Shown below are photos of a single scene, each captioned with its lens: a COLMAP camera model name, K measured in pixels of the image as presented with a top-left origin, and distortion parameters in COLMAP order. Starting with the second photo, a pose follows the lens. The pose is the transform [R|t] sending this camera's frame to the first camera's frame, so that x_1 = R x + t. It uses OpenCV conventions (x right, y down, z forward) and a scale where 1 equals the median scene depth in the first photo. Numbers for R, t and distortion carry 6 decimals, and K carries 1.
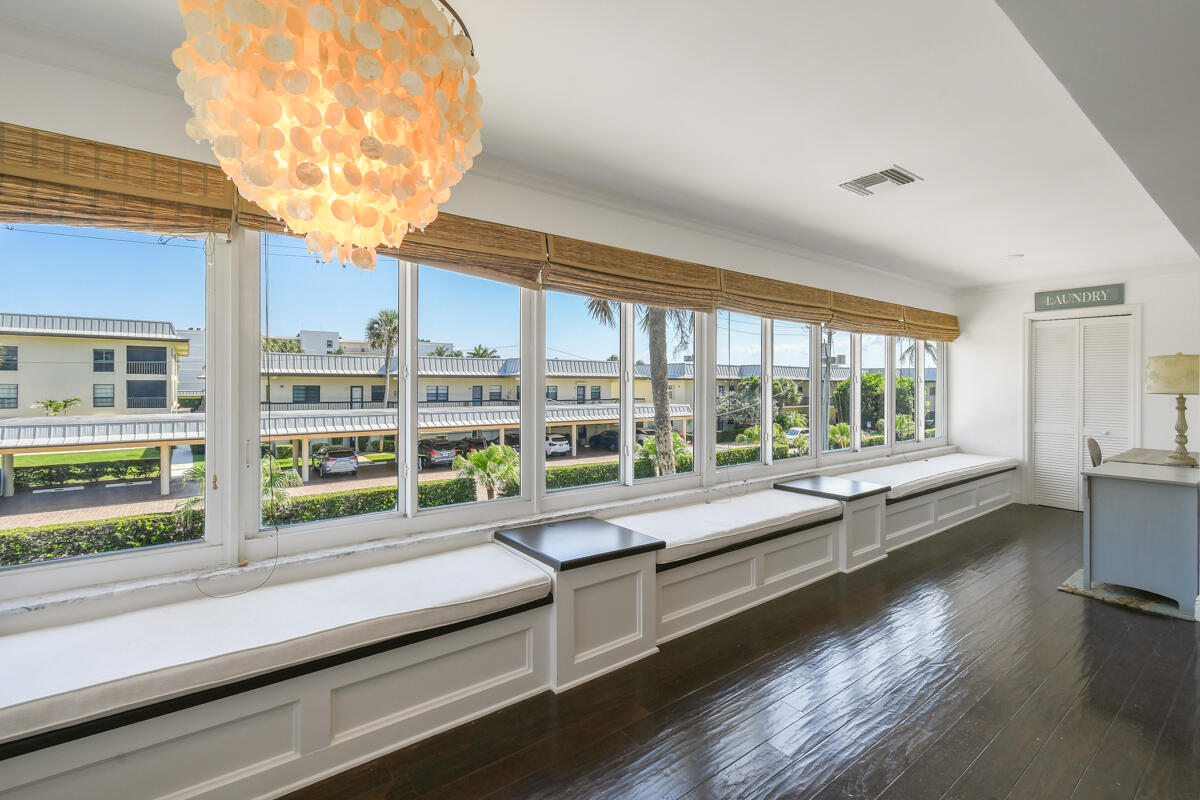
lens RADIAL K [[538.6, 0, 604.4], [0, 538.6, 385.8], [0, 0, 1]] dist [0.002400, 0.000101]
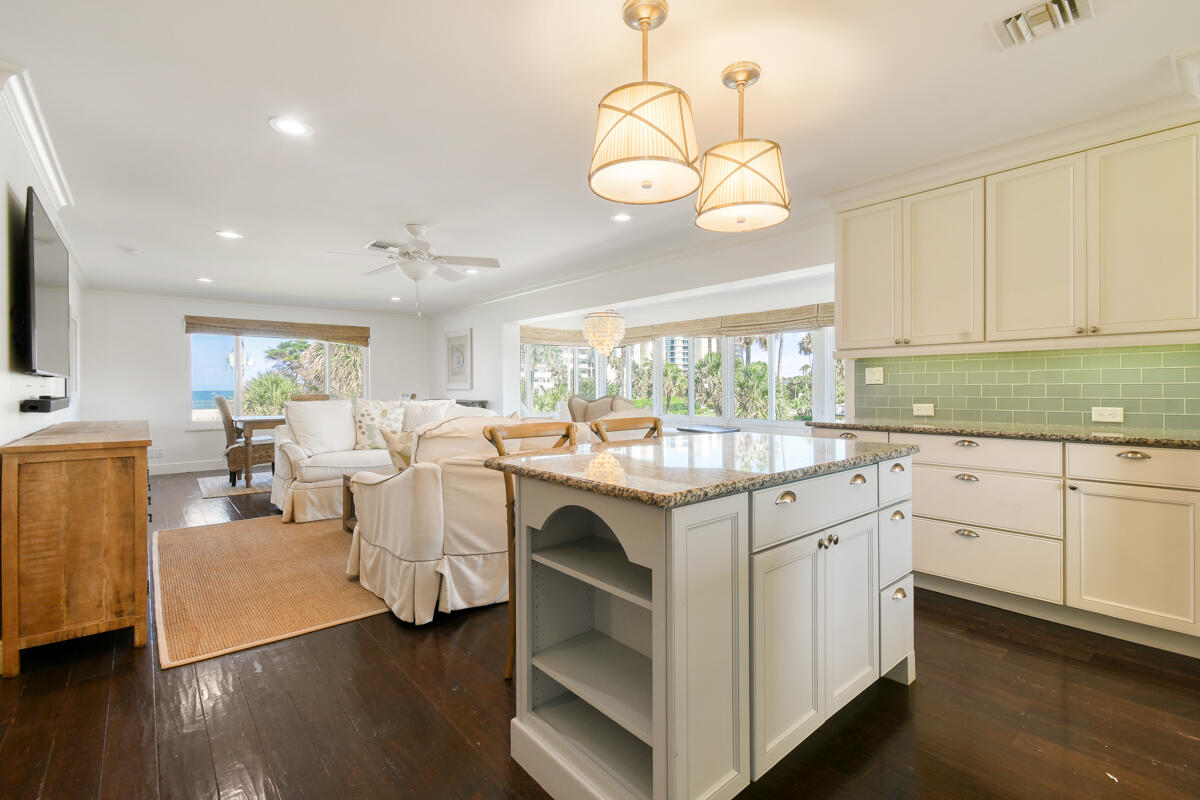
lens RADIAL K [[542.7, 0, 600.2], [0, 542.7, 388.2], [0, 0, 1]] dist [0.002230, 0.000091]
pose [[0.044650, -0.004769, -0.998991, 0.721791], [0.001190, 0.999988, -0.004721, 0.022196], [0.999002, -0.000978, 0.044656, 0.084389]]
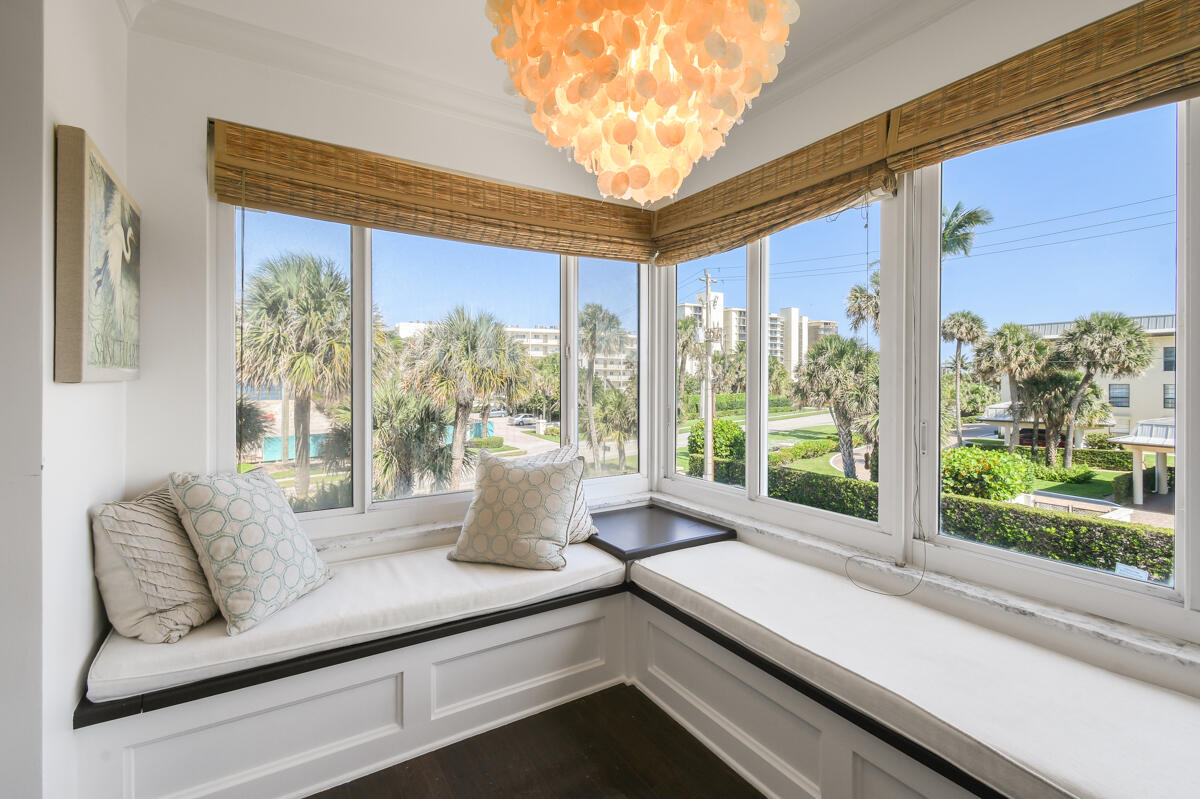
lens RADIAL K [[540.3, 0, 597.8], [0, 540.3, 379.3], [0, 0, 1]] dist [0.000102, -0.000416]
pose [[-0.106079, -0.008330, -0.994323, 0.049529], [-0.007115, 0.999946, -0.007618, 0.009889], [0.994332, 0.006266, -0.106133, 0.128436]]
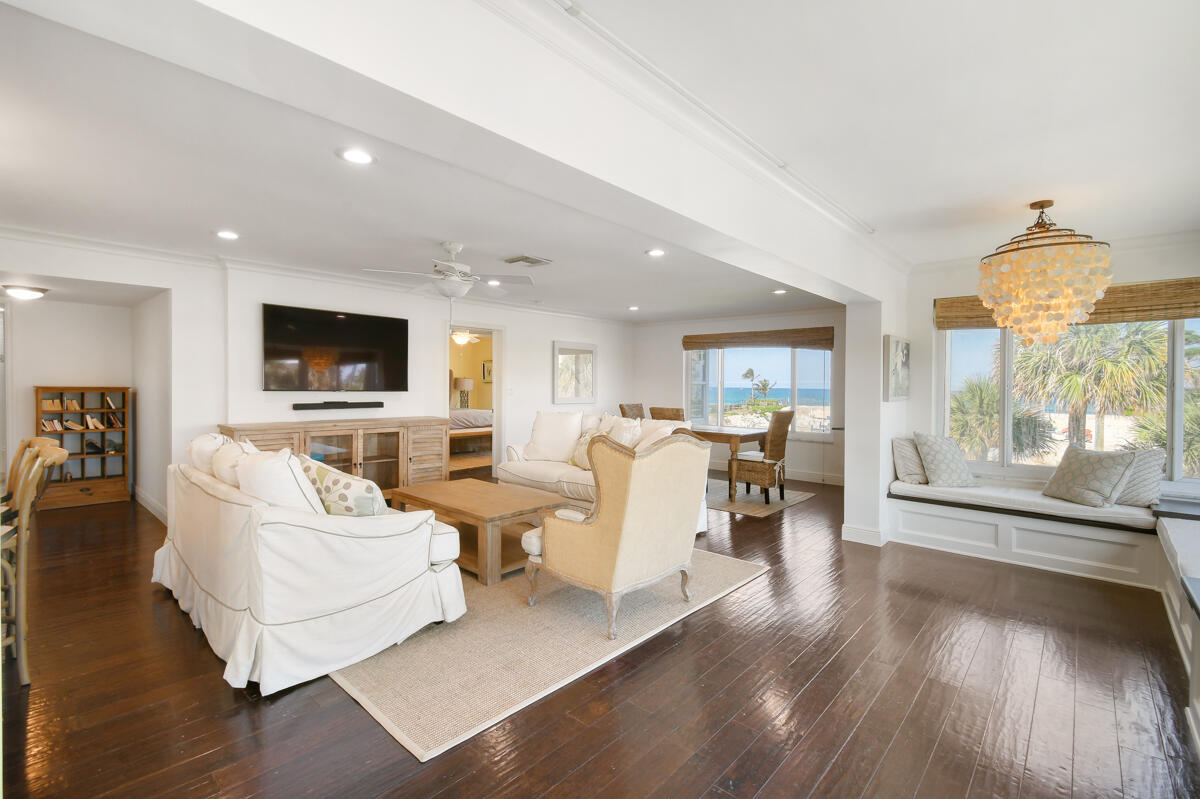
lens RADIAL K [[542.7, 0, 600.2], [0, 542.7, 387.7], [0, 0, 1]] dist [0.002230, 0.000091]
pose [[-0.985356, -0.018520, -0.169503, 0.252640], [-0.020032, 0.999773, 0.007216, 0.000579], [0.169330, 0.010505, -0.985503, 0.401482]]
